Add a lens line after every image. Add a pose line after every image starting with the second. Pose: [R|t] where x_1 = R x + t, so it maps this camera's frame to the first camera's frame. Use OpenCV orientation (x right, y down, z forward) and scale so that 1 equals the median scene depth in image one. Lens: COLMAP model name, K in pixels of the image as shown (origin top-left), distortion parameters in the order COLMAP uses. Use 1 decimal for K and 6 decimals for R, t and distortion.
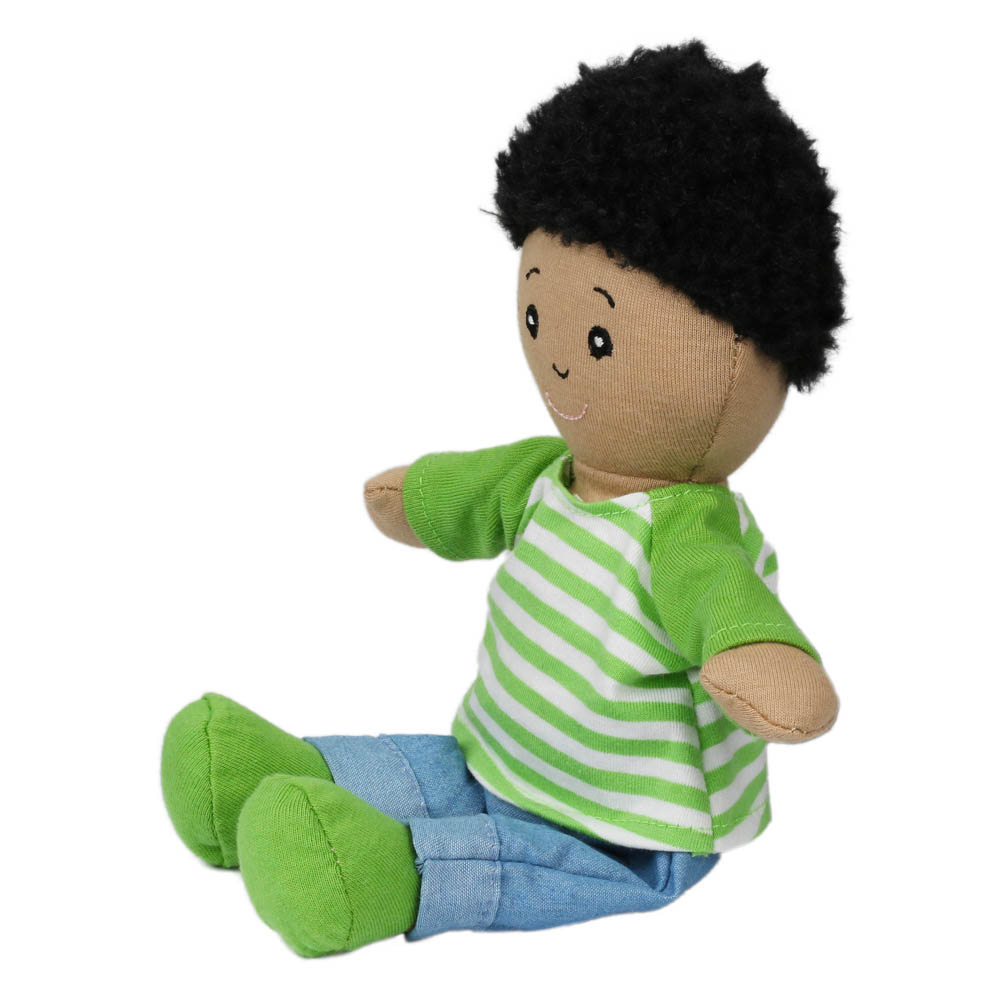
lens RADIAL K [[4986.1, 0, 500.1], [0, 4986.1, 492.5], [0, 0, 1]] dist [0.556854, 0.000000]
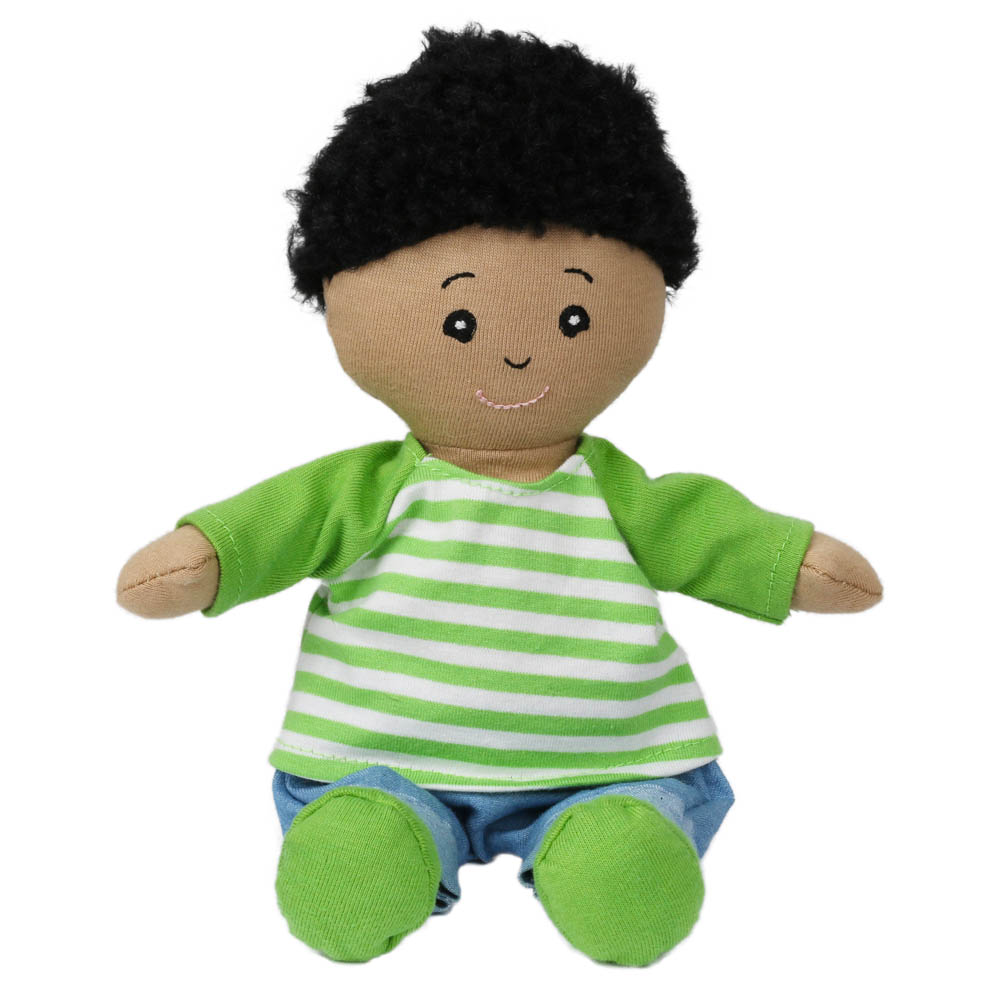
lens RADIAL K [[4986.1, 0, 499.6], [0, 4986.1, 506.8], [0, 0, 1]] dist [0.556854, 0.000000]
pose [[0.378815, -0.277238, 0.882971, -0.903471], [0.224211, 0.953146, 0.203080, -0.205497], [-0.897902, 0.121042, 0.423226, 0.580922]]
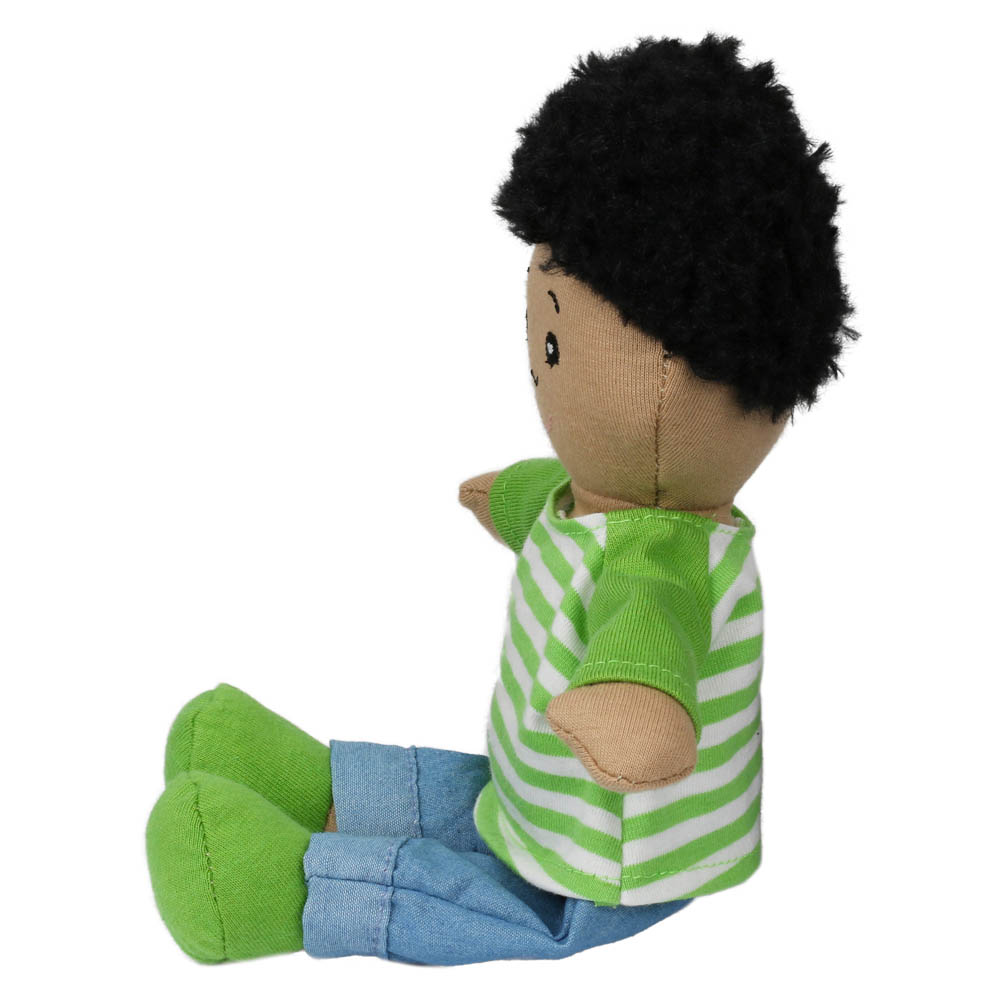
lens RADIAL K [[4986.1, 0, 499.5], [0, 4986.1, 500.7], [0, 0, 1]] dist [0.556854, 0.000000]
pose [[0.916124, 0.084396, -0.391912, 0.379816], [-0.083829, 0.996307, 0.018592, -0.018306], [0.392033, 0.015821, 0.919815, 0.133699]]
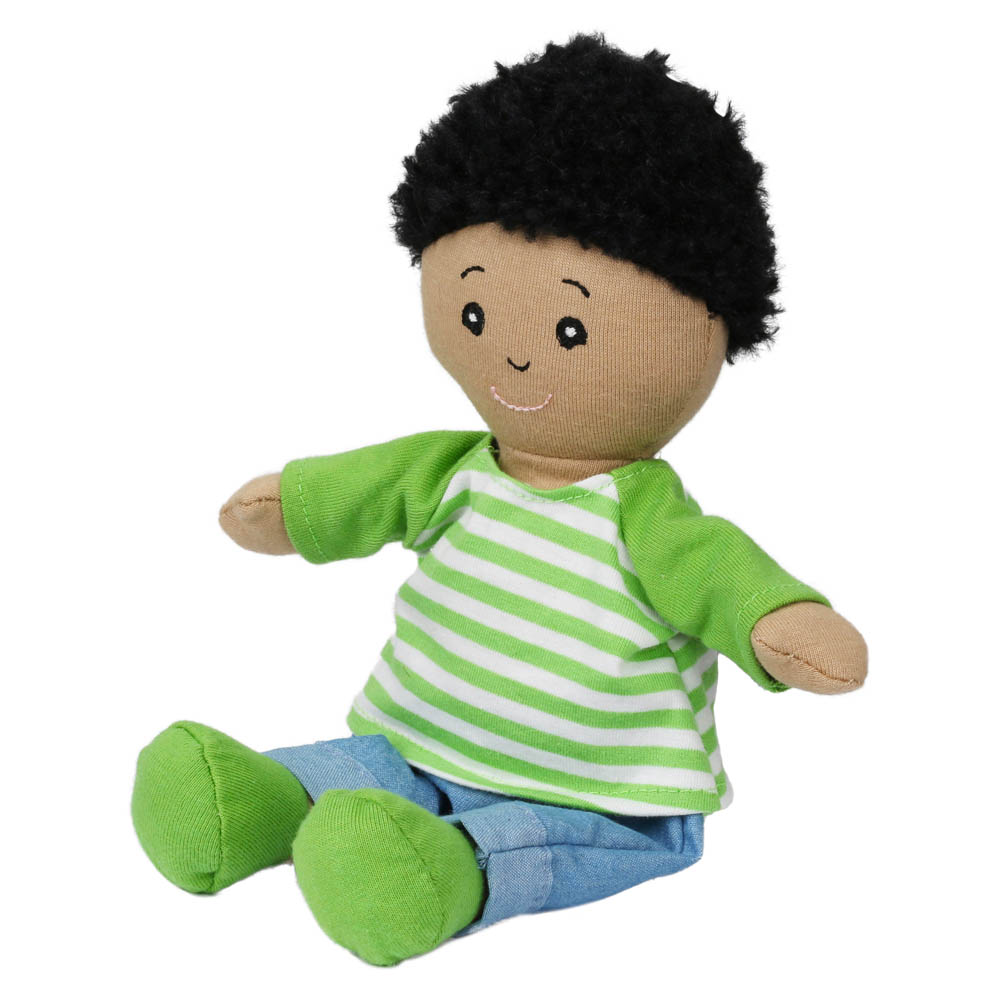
lens RADIAL K [[4986.1, 0, 500.6], [0, 4986.1, 503.2], [0, 0, 1]] dist [0.556854, 0.000000]
pose [[0.918649, -0.108047, 0.380014, -0.386288], [0.102568, 0.994120, 0.034702, -0.032182], [-0.381529, 0.007098, 0.924330, 0.056467]]
